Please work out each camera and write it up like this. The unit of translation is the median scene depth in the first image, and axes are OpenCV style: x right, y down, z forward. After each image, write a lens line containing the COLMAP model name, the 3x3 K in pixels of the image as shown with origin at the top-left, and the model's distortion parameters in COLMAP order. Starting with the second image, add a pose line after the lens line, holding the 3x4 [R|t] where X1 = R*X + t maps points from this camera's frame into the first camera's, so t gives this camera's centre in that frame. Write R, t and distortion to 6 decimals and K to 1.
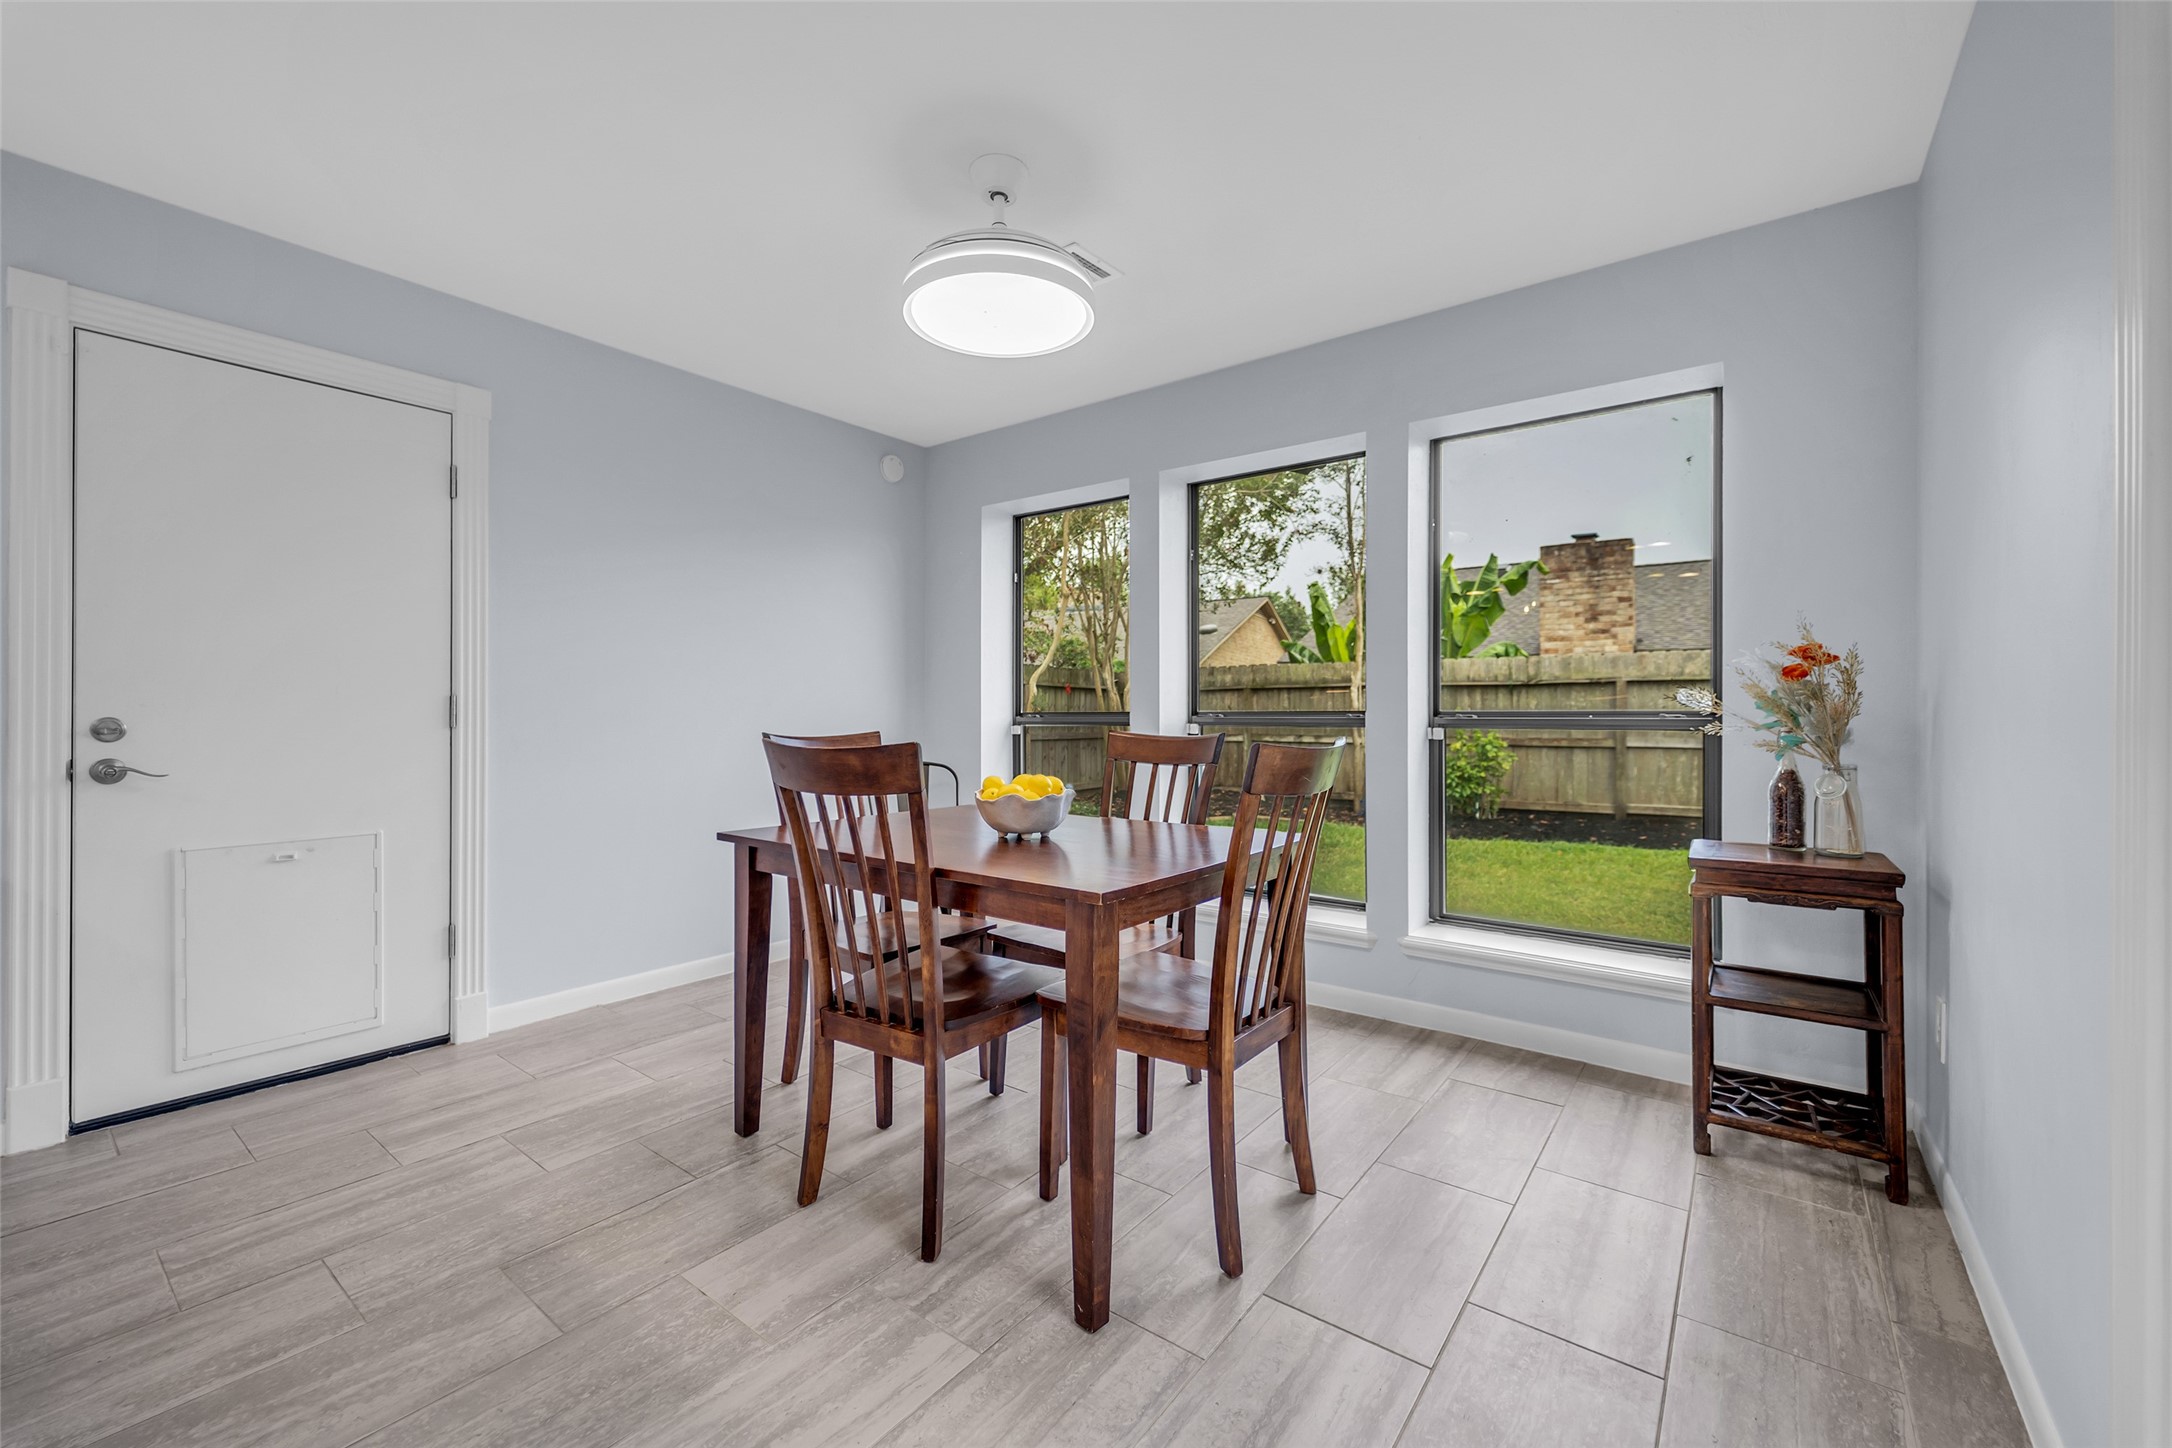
lens RADIAL K [[879.7, 0, 1071.3], [0, 879.7, 702.9], [0, 0, 1]] dist [0.006735, -0.003181]
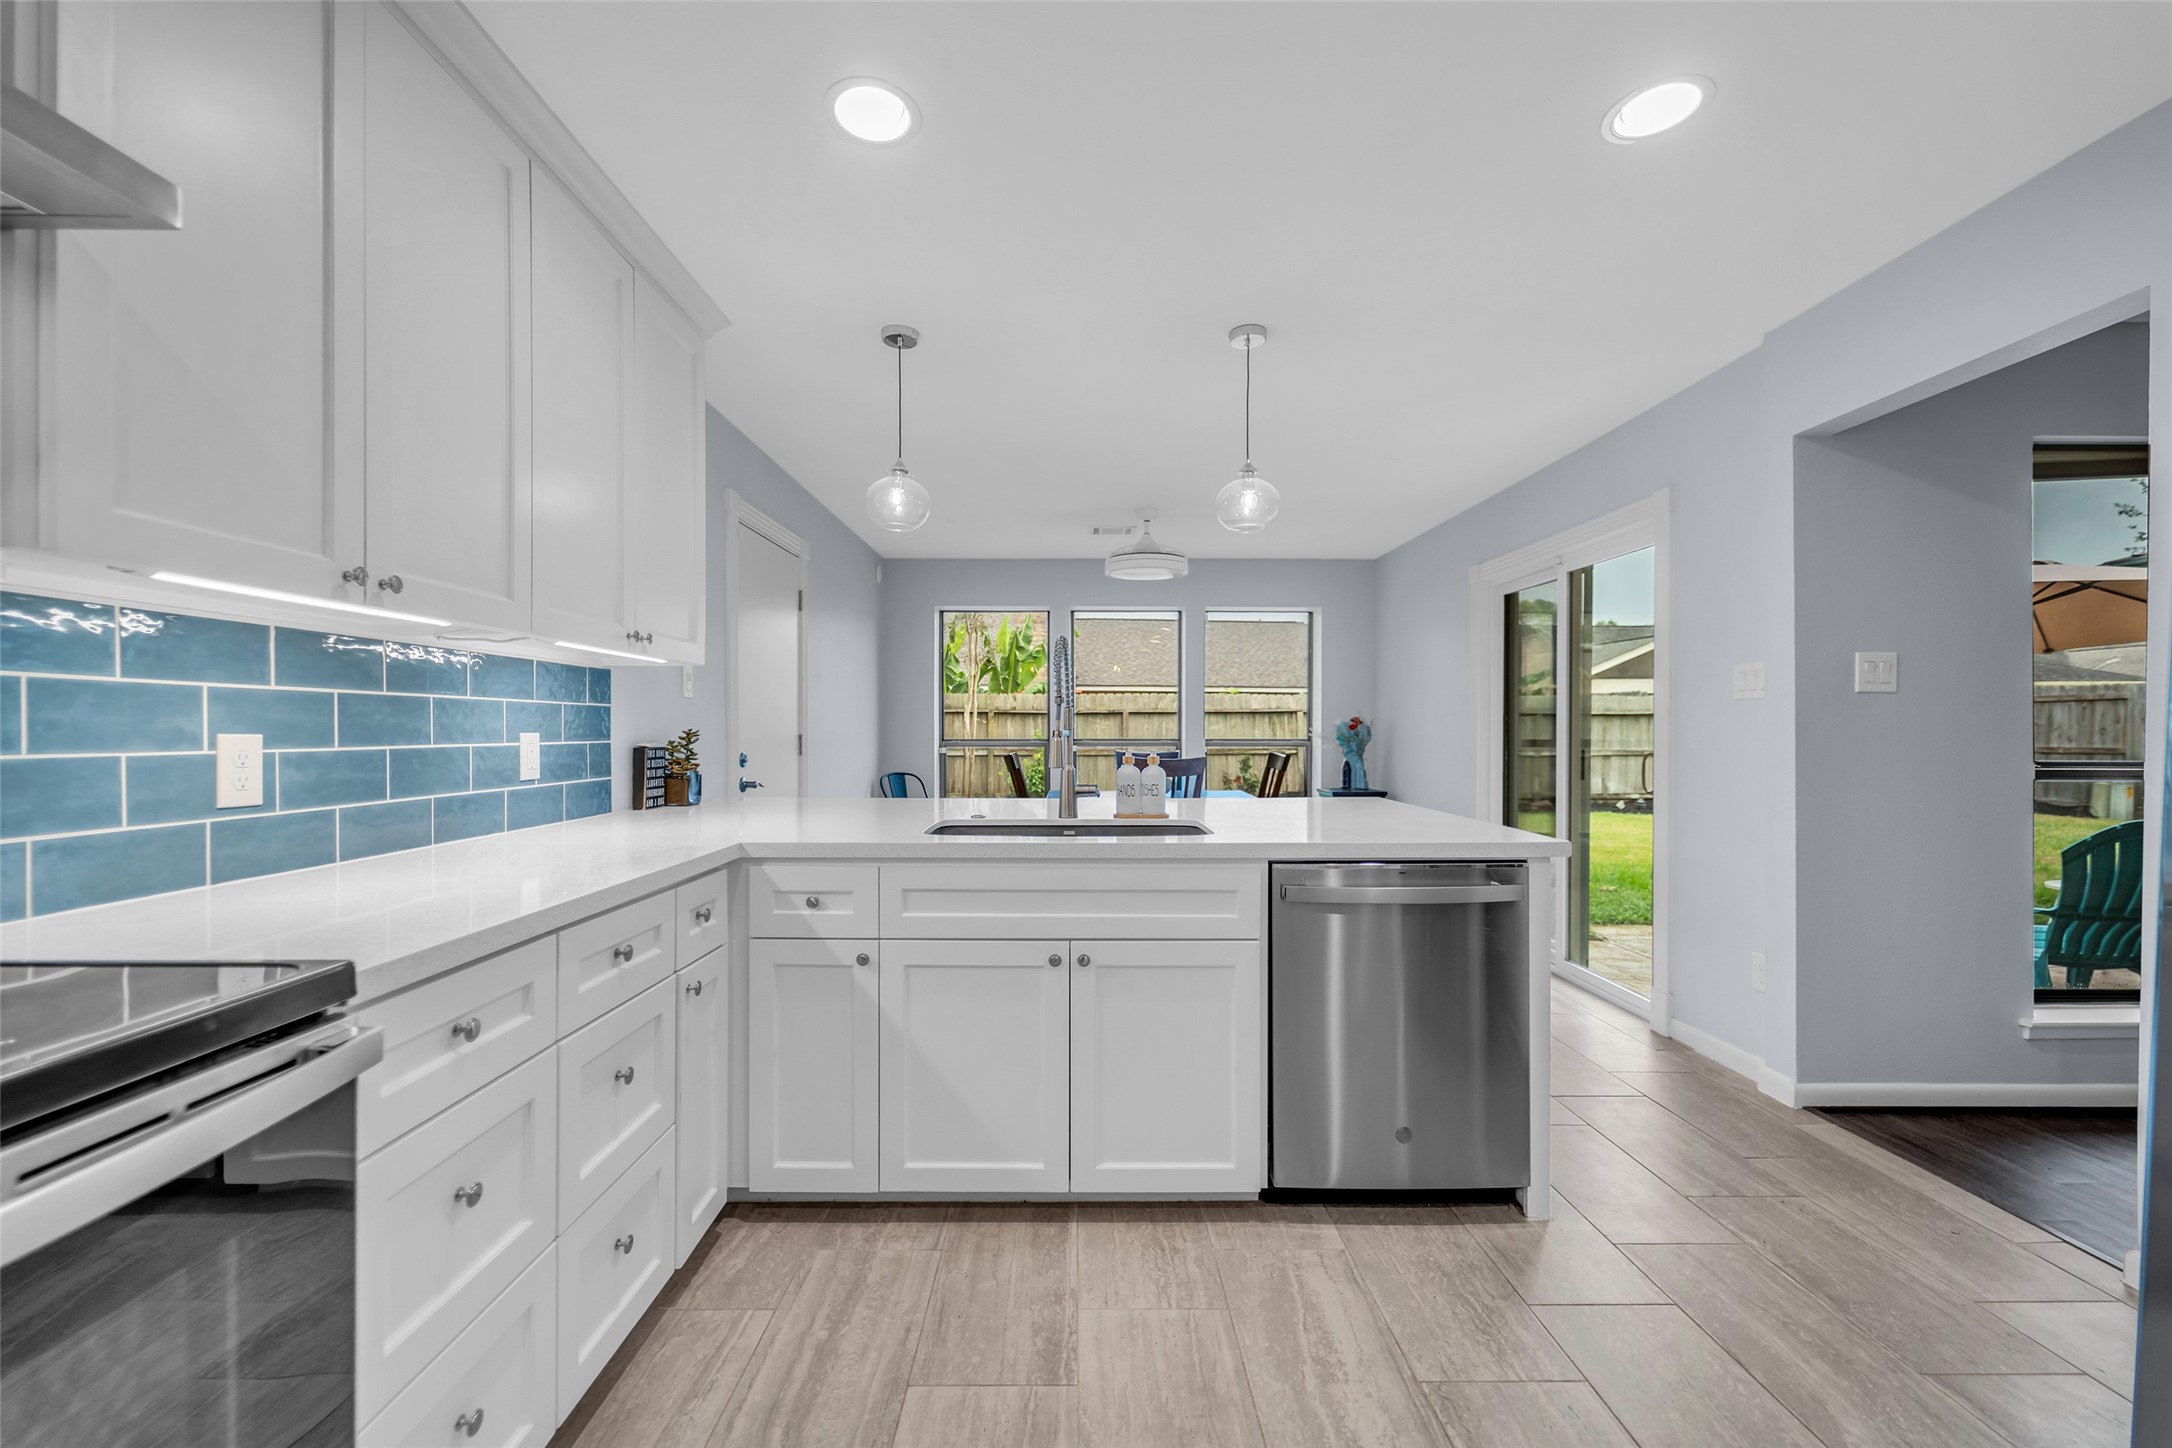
lens RADIAL K [[879.7, 0, 1072.8], [0, 879.7, 736.0], [0, 0, 1]] dist [0.006735, -0.003181]
pose [[0.792822, -0.005183, 0.609432, -1.536379], [-0.008692, 0.999766, 0.019810, -0.051217], [-0.609392, -0.021003, 0.792591, -0.662166]]
